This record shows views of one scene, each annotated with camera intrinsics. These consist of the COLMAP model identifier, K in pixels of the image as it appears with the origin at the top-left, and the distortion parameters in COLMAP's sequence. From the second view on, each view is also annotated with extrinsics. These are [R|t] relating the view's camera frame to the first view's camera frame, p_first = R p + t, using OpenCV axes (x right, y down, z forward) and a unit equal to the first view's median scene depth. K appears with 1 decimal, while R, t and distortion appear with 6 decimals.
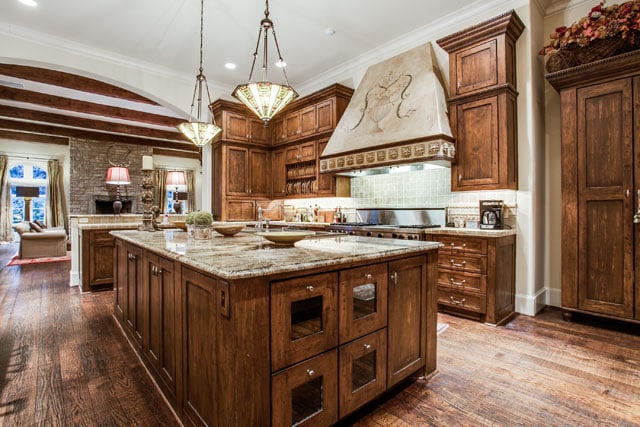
lens RADIAL K [[316.9, 0, 320.0], [0, 316.9, 213.5], [0, 0, 1]] dist [-0.001737, -0.000105]
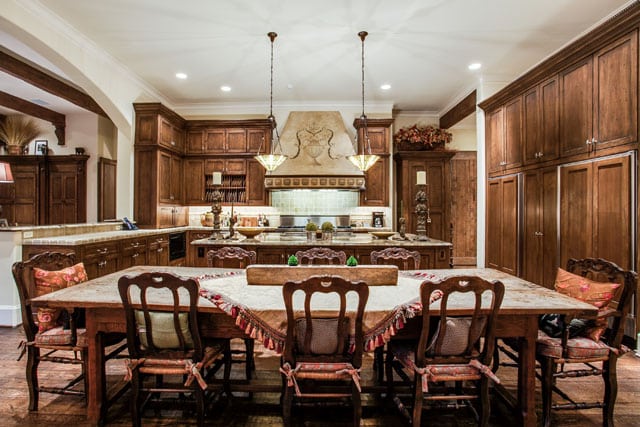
lens RADIAL K [[316.9, 0, 320.0], [0, 316.9, 213.5], [0, 0, 1]] dist [-0.001737, -0.000105]
pose [[0.680074, -0.002388, 0.733139, -0.761096], [0.005600, 0.999982, -0.001937, -0.021472], [-0.733122, 0.005423, 0.680076, -0.019194]]
